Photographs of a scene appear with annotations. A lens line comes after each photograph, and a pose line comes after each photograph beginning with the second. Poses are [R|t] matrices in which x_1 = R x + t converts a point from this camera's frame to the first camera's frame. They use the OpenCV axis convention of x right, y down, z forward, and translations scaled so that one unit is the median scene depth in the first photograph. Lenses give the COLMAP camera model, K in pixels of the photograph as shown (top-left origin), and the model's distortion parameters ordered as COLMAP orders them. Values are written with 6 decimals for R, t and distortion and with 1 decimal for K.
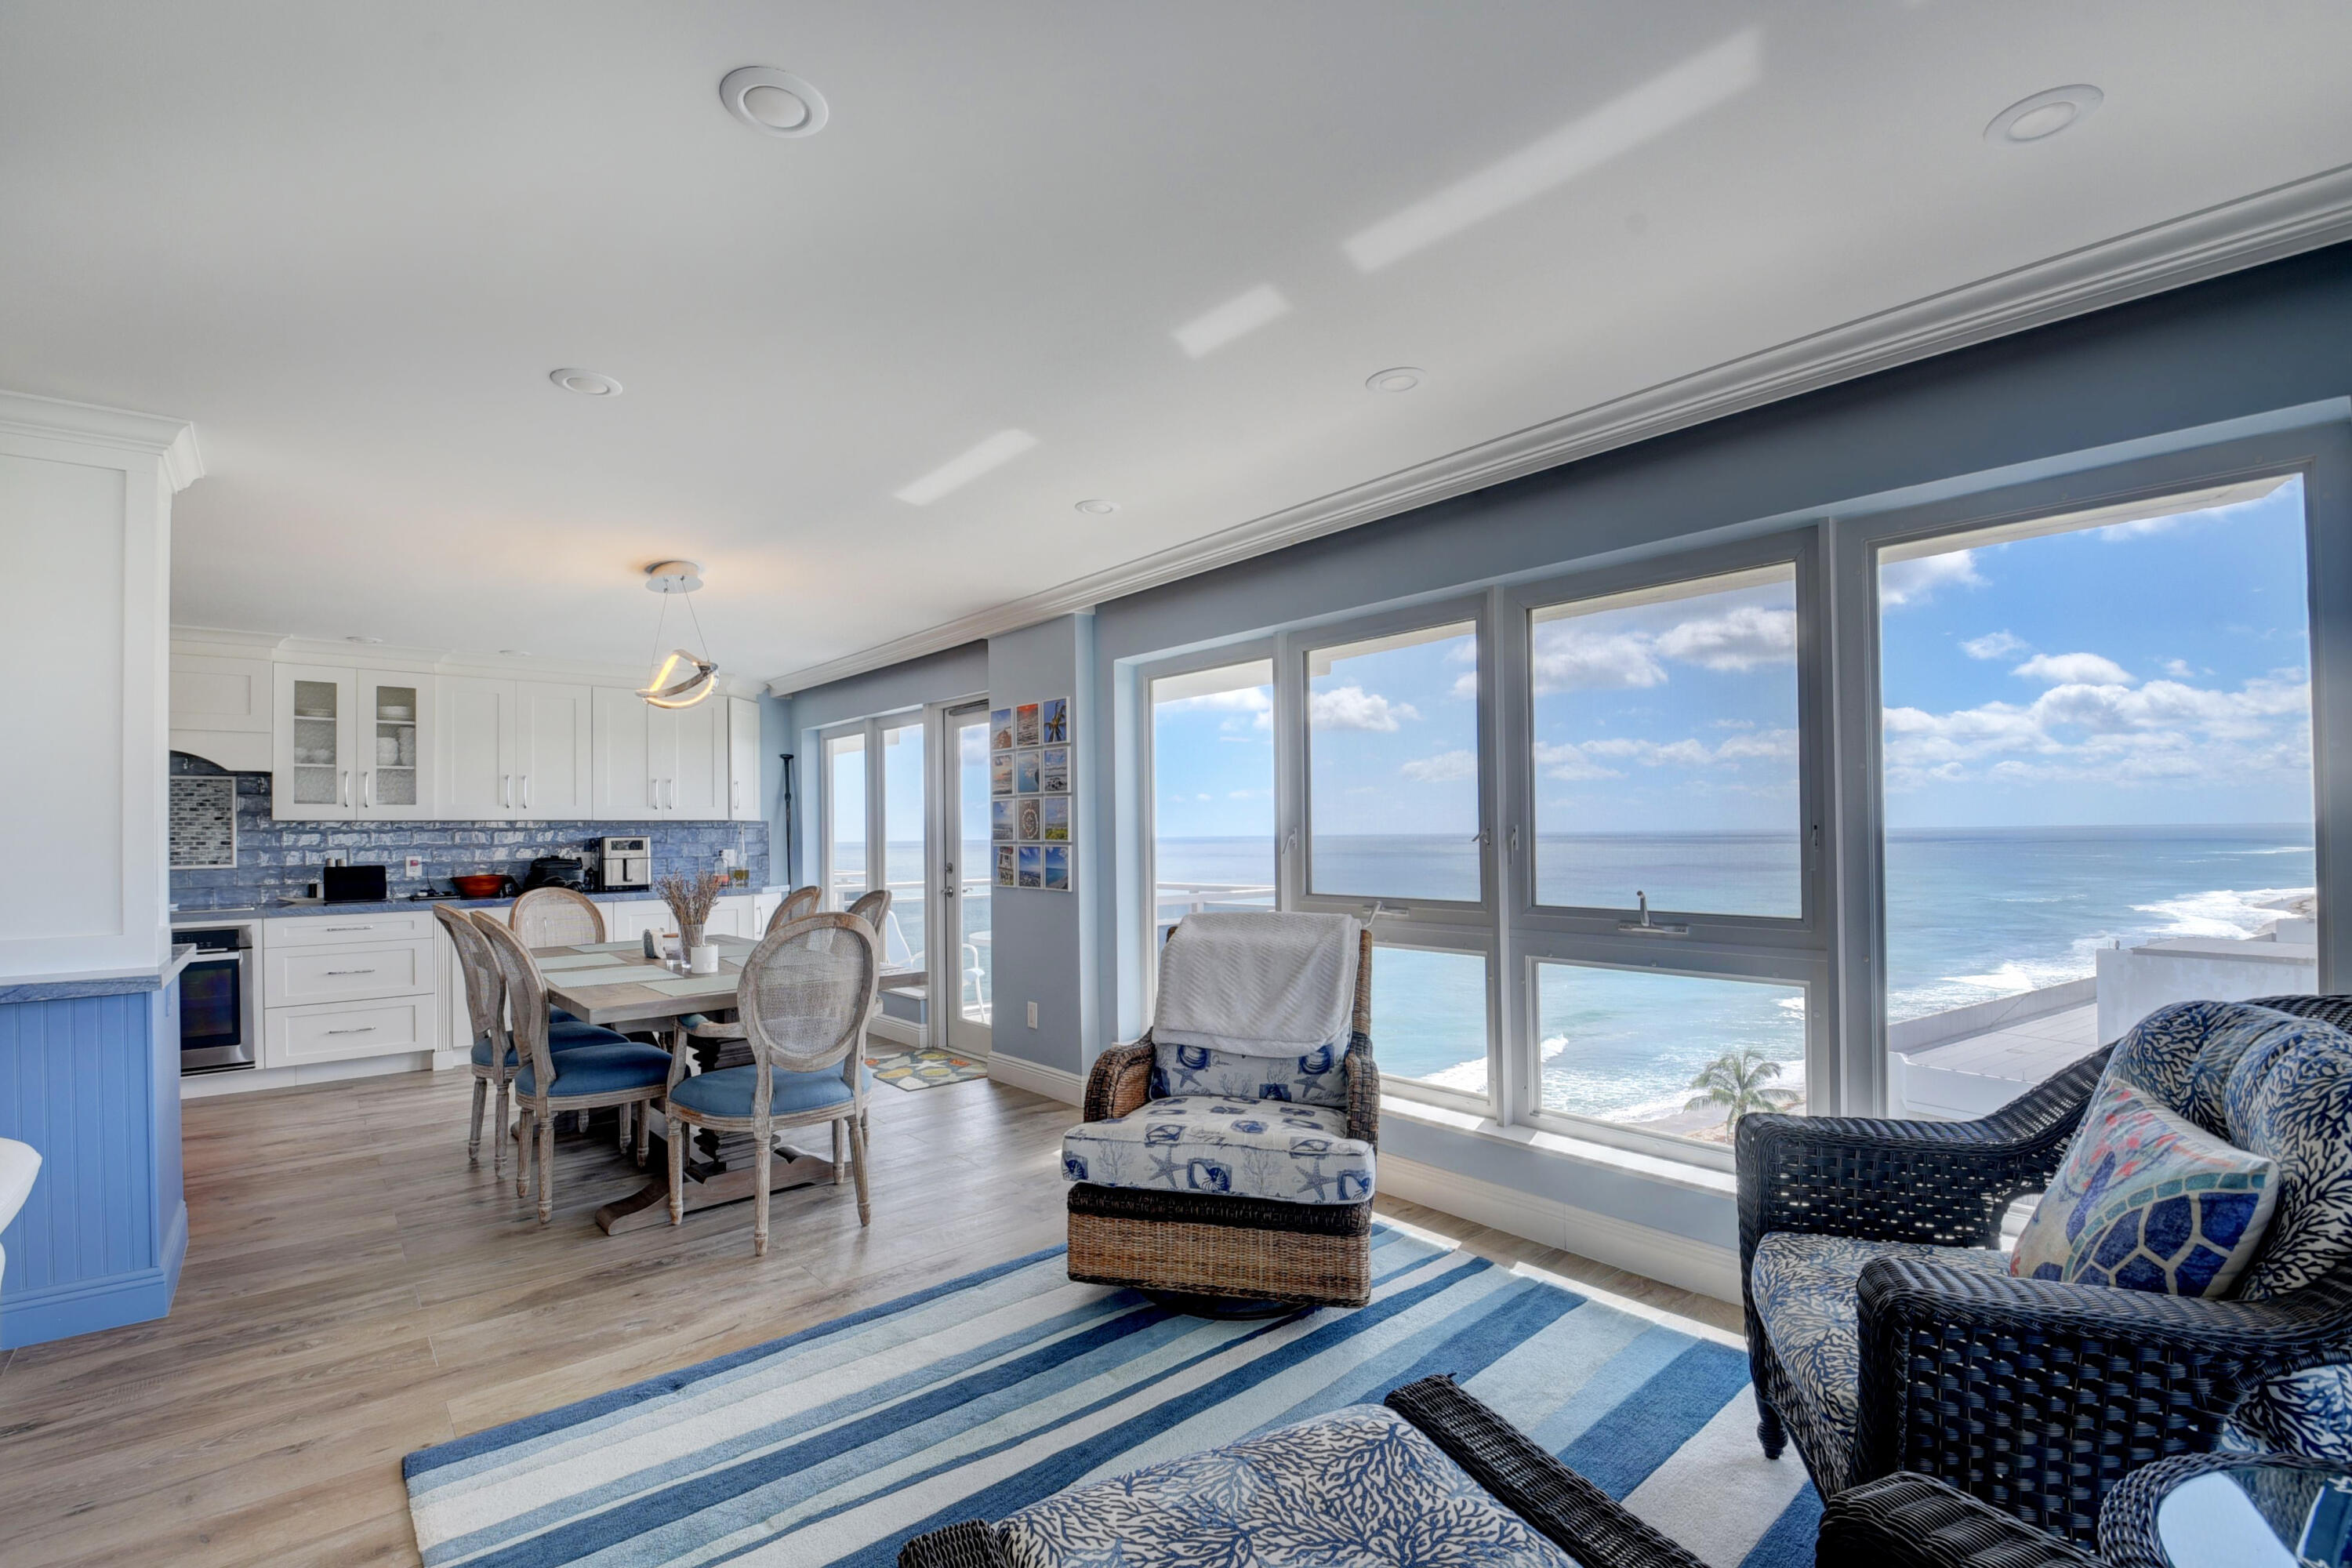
lens RADIAL K [[1034.2, 0, 1200.5], [0, 1034.2, 823.8], [0, 0, 1]] dist [-0.000117, -0.013615]
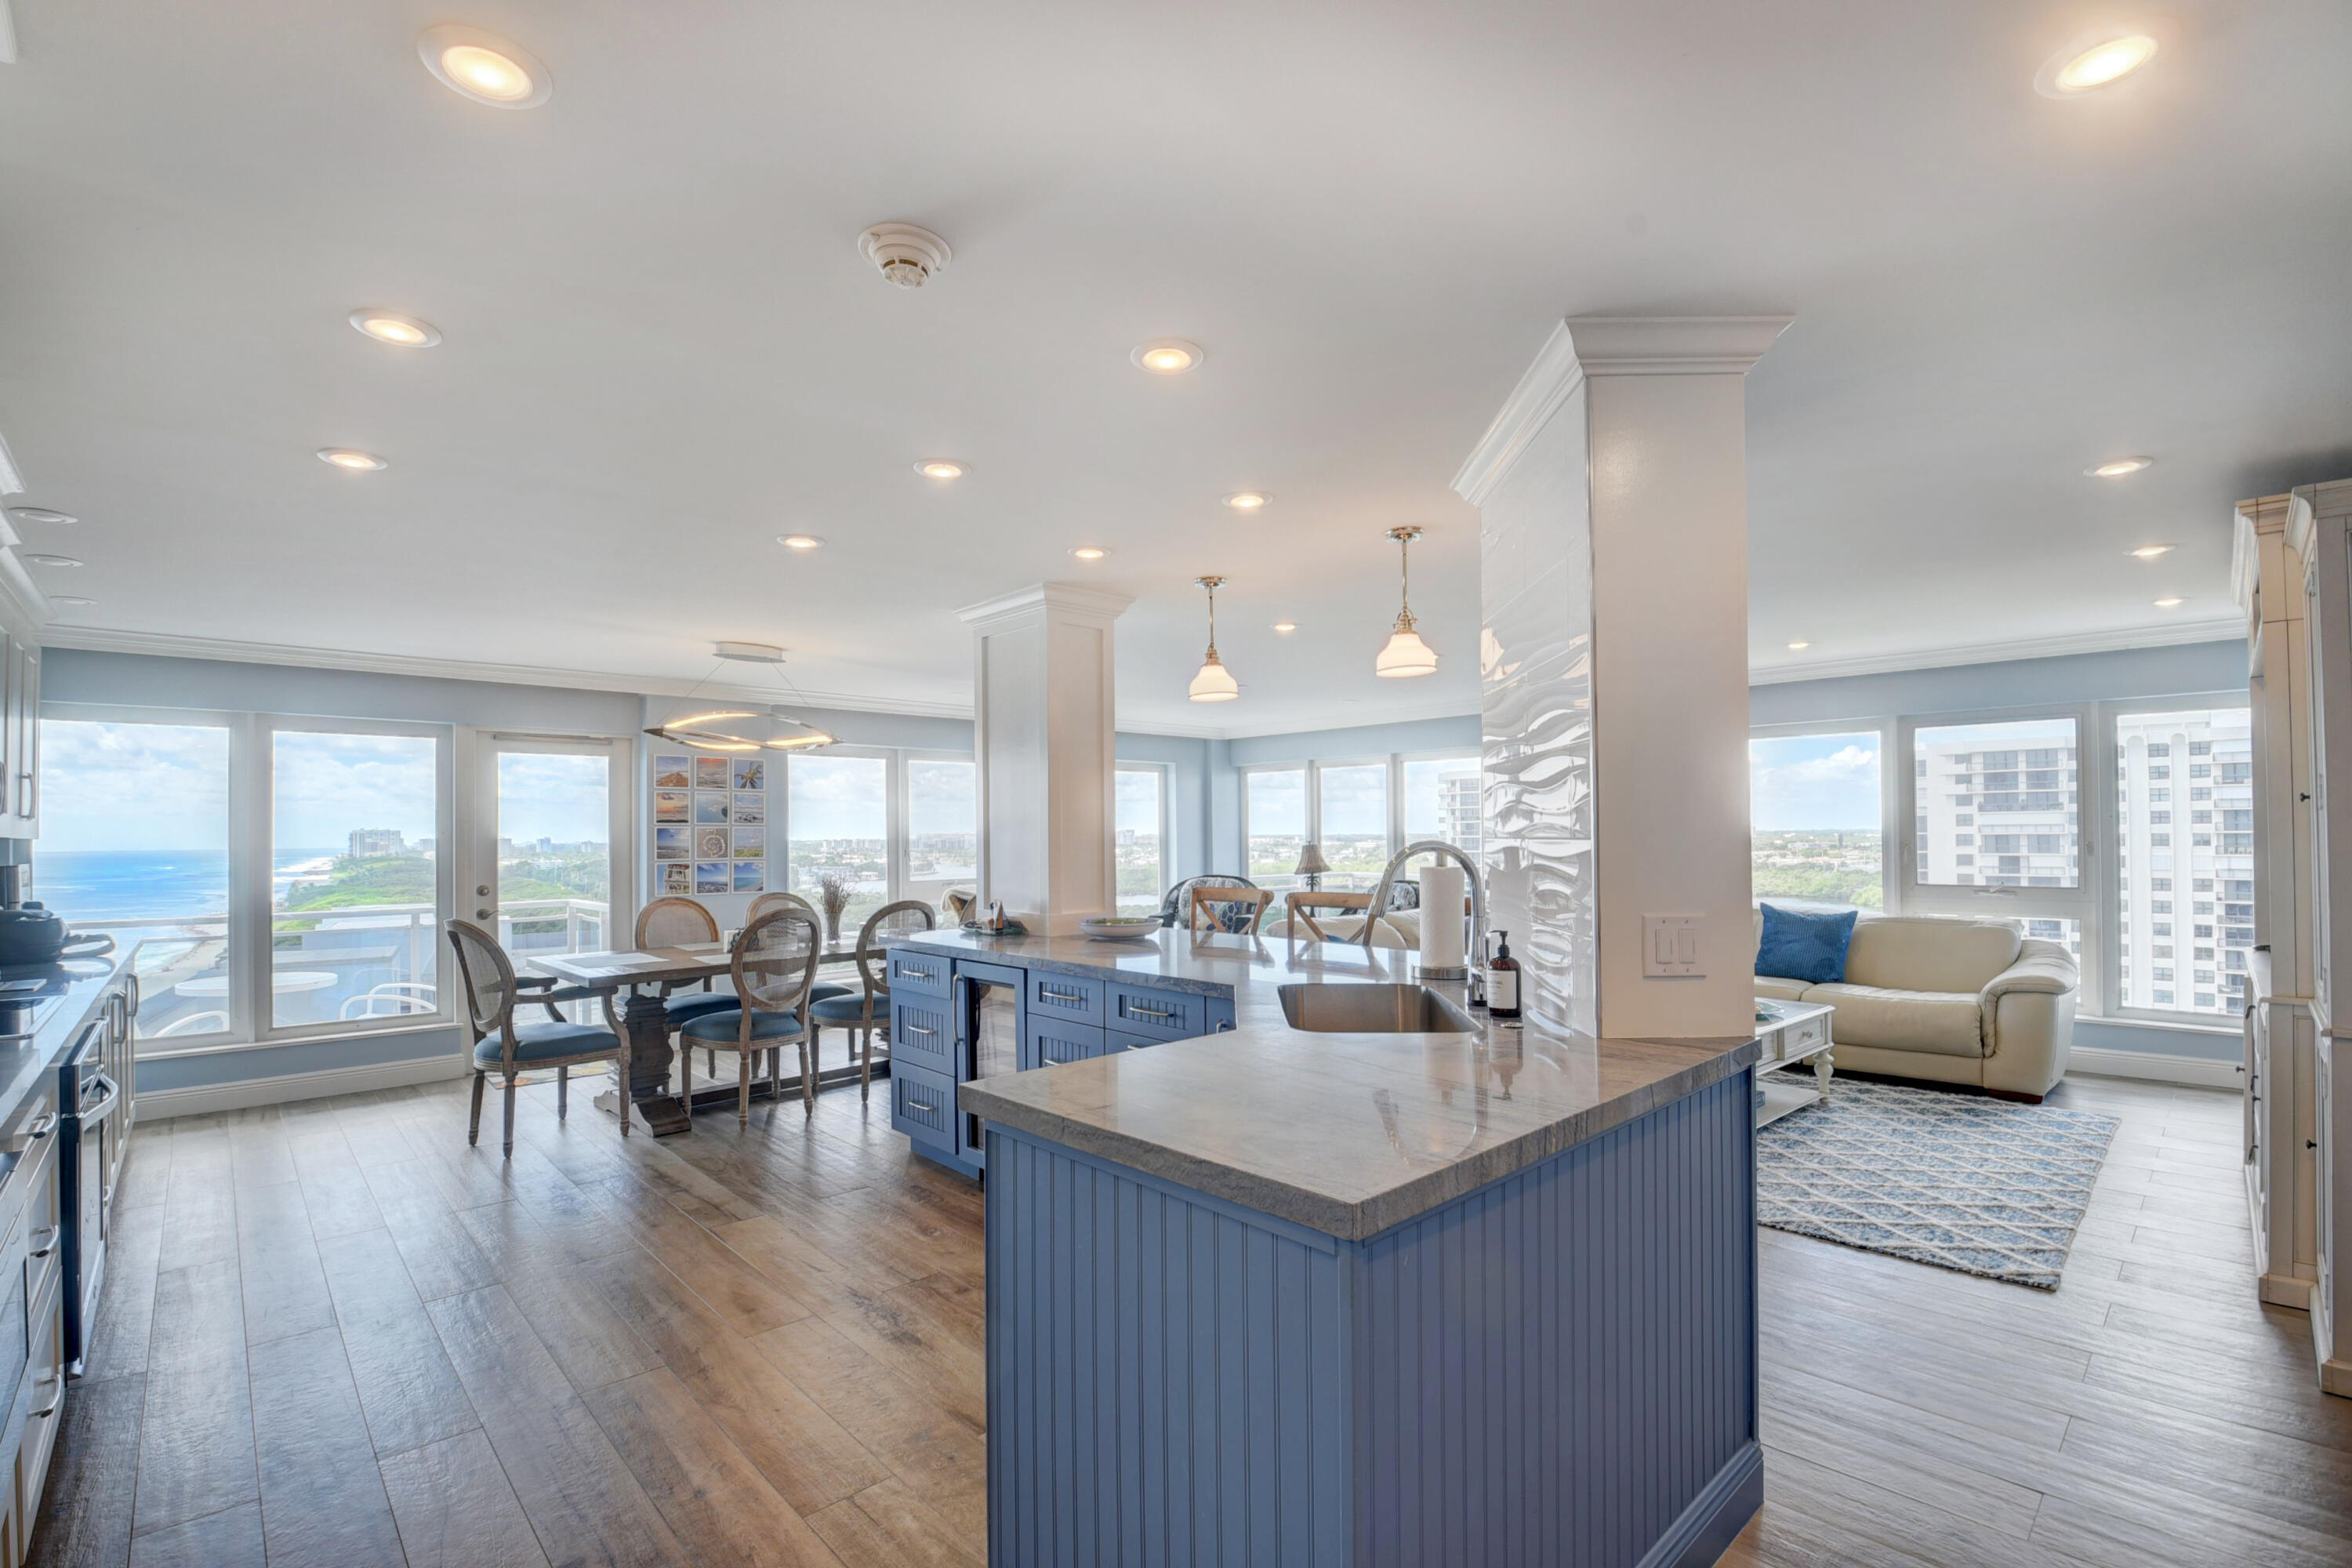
lens RADIAL K [[1034.2, 0, 1184.3], [0, 1034.2, 818.5], [0, 0, 1]] dist [-0.000117, -0.013615]
pose [[-0.041392, 0.029686, 0.998702, -1.491834], [0.001610, 0.999559, -0.029645, 0.004744], [-0.999142, 0.000381, -0.041422, 0.428726]]
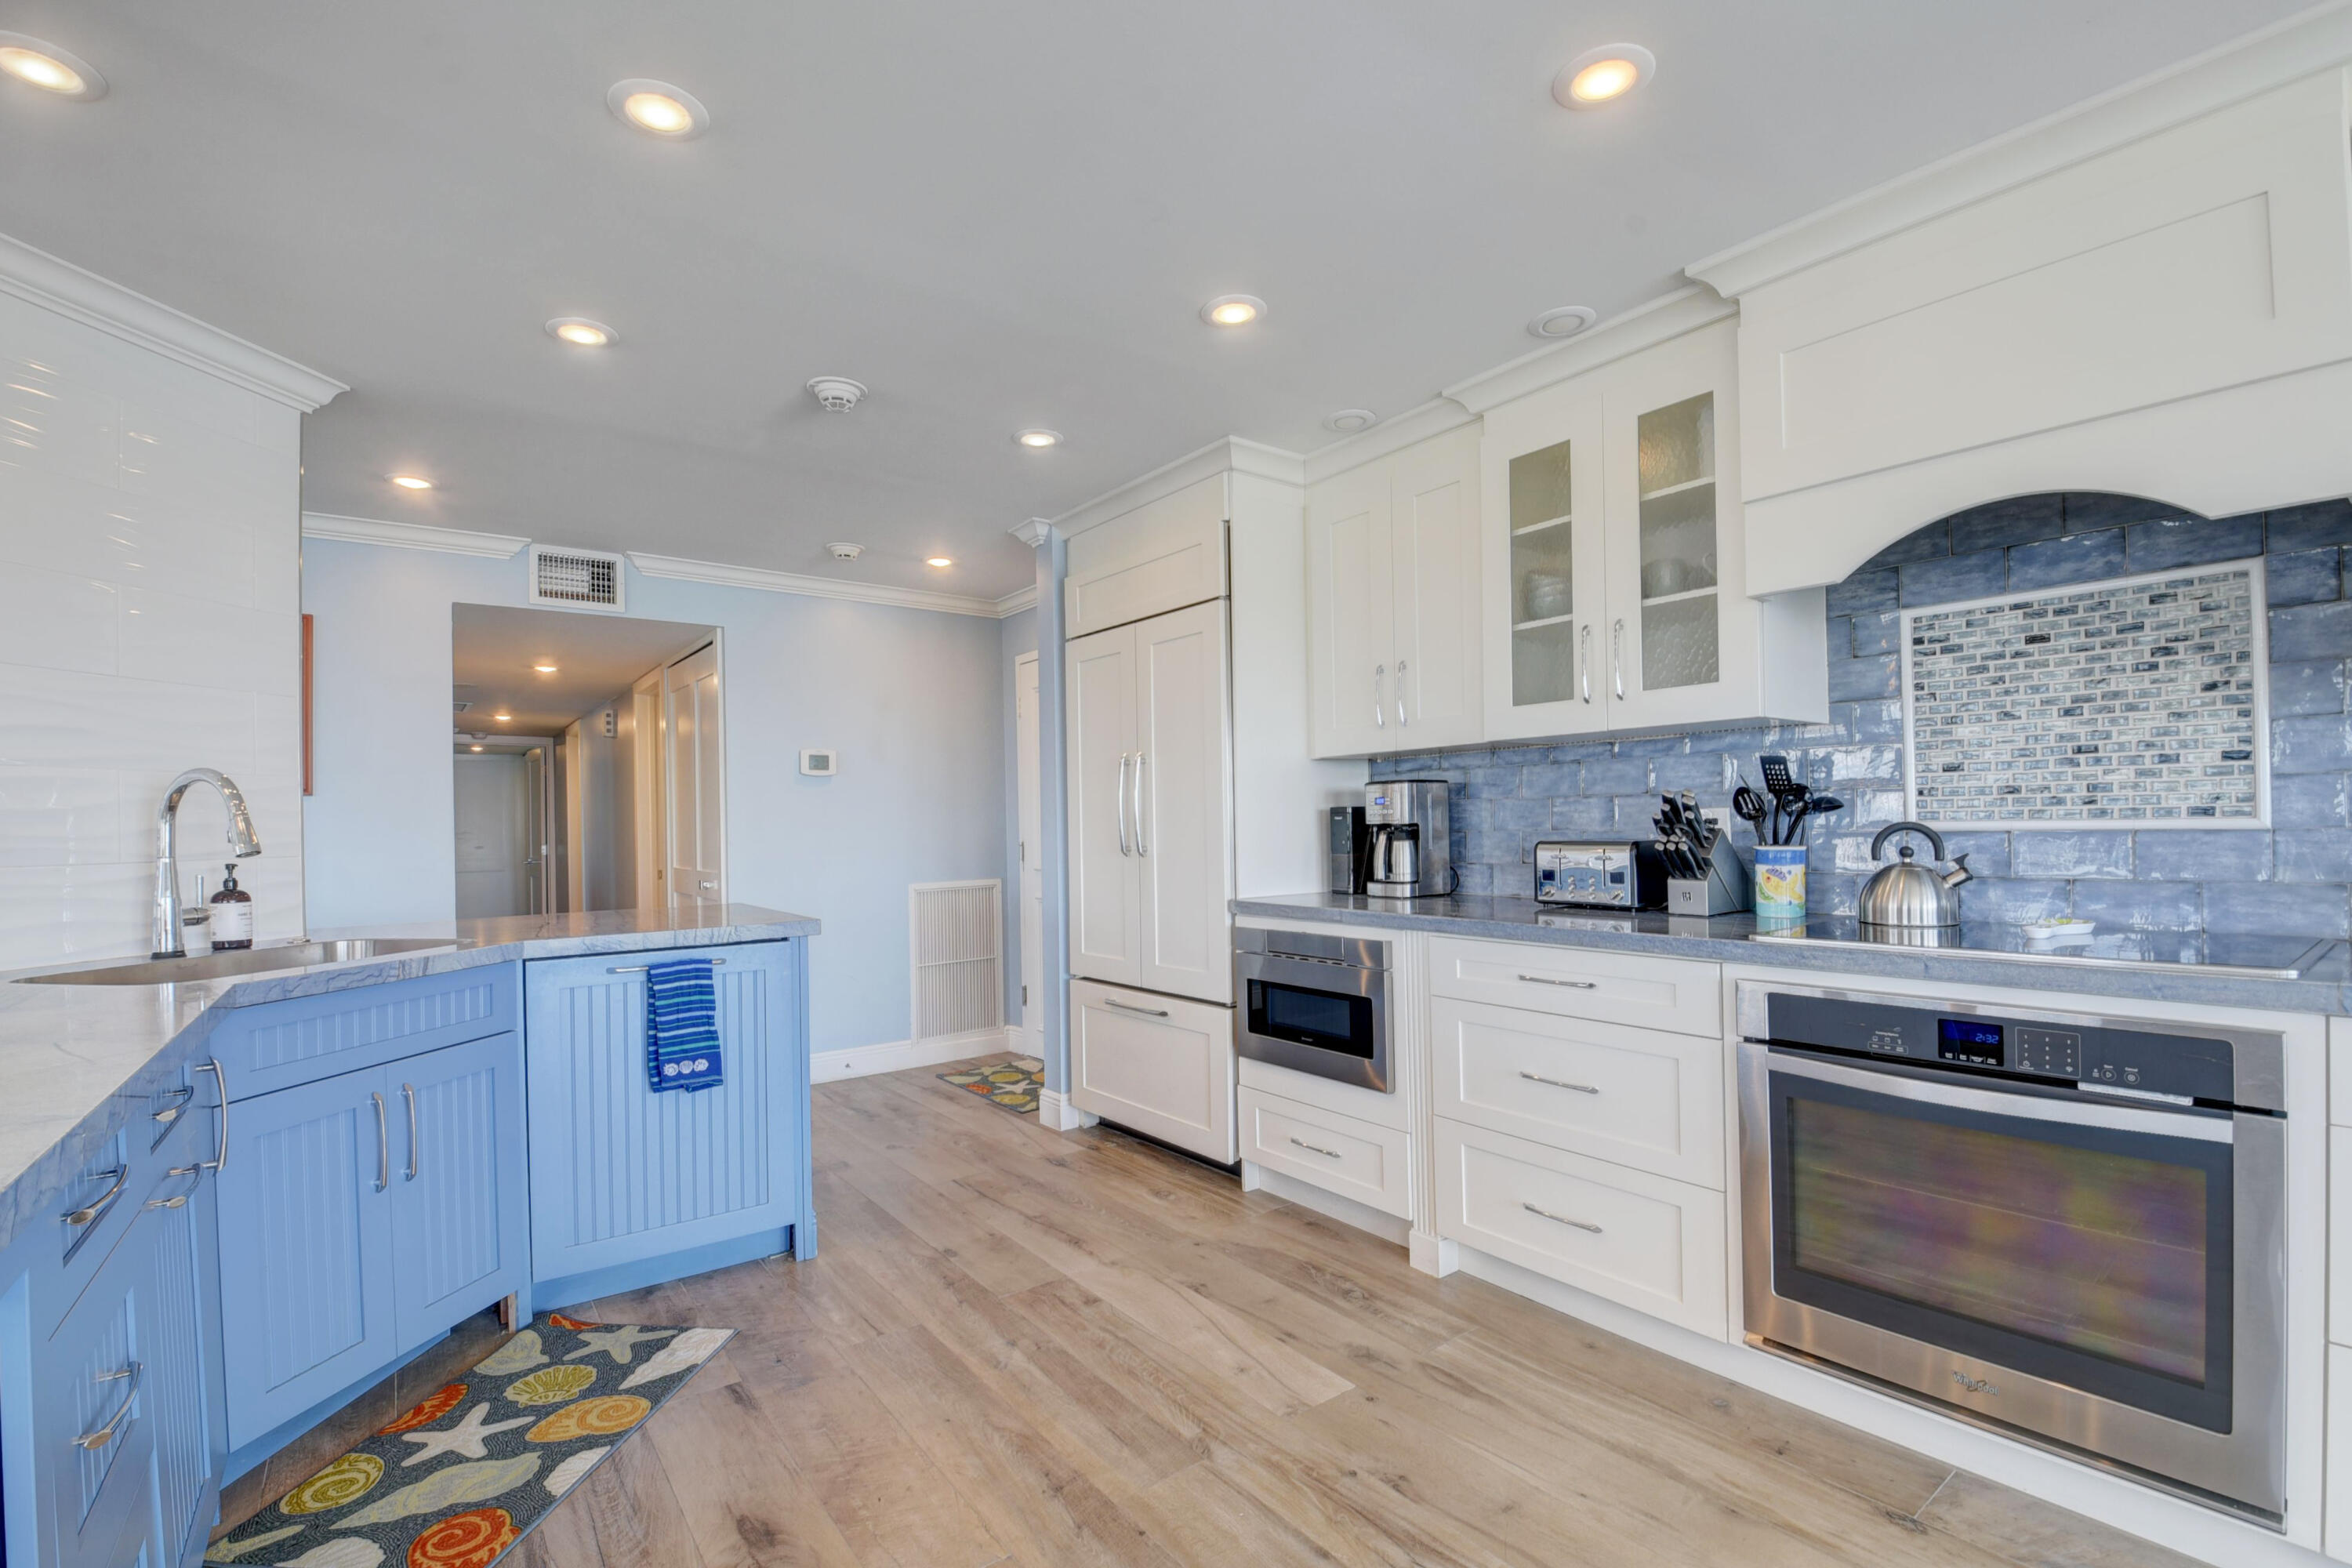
lens RADIAL K [[1034.2, 0, 1184.1], [0, 1034.2, 819.9], [0, 0, 1]] dist [-0.000117, -0.013615]
pose [[-0.071615, 0.010796, -0.997374, -0.626539], [0.028190, 0.999564, 0.008796, 0.029467], [0.997034, -0.027486, -0.071888, 0.717869]]
